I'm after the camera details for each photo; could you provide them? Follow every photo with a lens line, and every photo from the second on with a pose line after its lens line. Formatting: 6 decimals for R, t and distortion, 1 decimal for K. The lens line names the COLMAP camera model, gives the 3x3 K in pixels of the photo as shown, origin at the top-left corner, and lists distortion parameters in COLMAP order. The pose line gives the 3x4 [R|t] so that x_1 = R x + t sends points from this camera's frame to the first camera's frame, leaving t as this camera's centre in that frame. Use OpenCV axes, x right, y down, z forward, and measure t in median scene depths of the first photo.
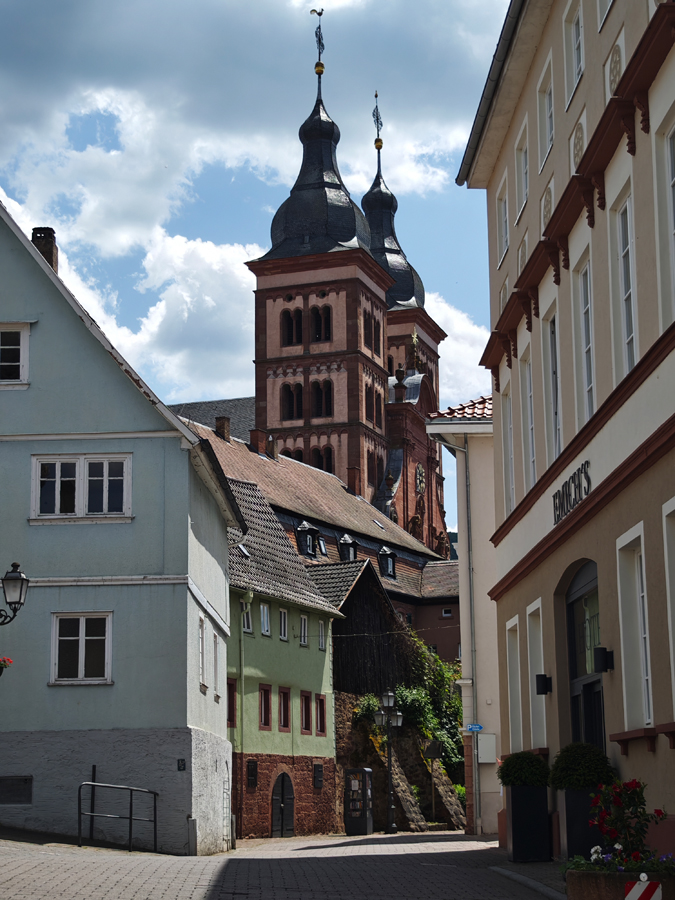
lens RADIAL K [[1612.1, 0, 337.5], [0, 1612.1, 450.0], [0, 0, 1]] dist [0.026667, -0.170913]
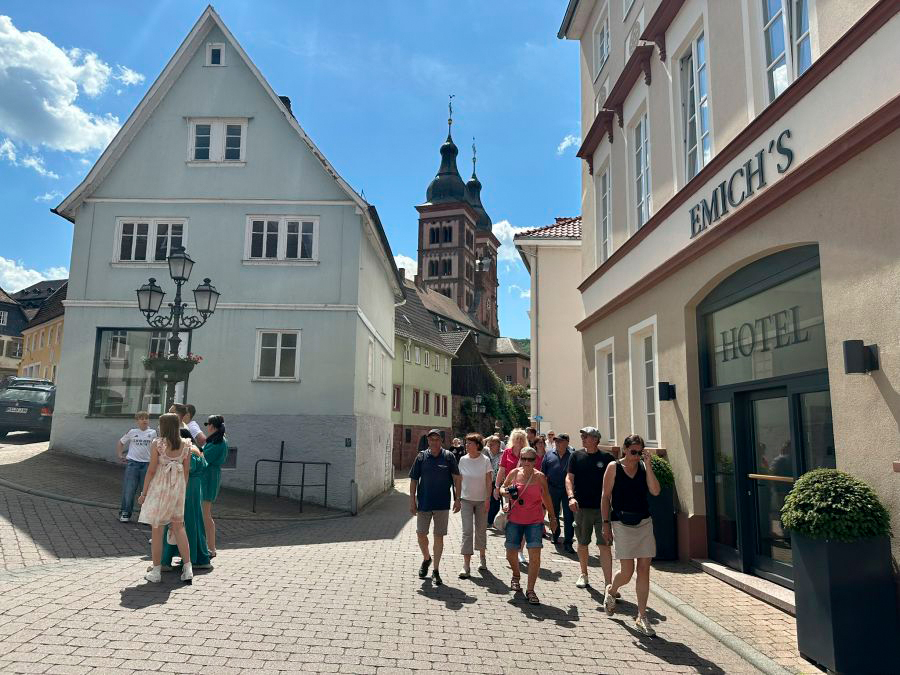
lens RADIAL K [[628.5, 0, 407.1], [0, 628.5, 340.7], [0, 0, 1]] dist [0.007145, 0.000537]
pose [[0.997323, 0.029223, -0.067035, -0.012310], [-0.024910, 0.997619, 0.064303, 0.063639], [0.068755, -0.062461, 0.995676, 0.413043]]
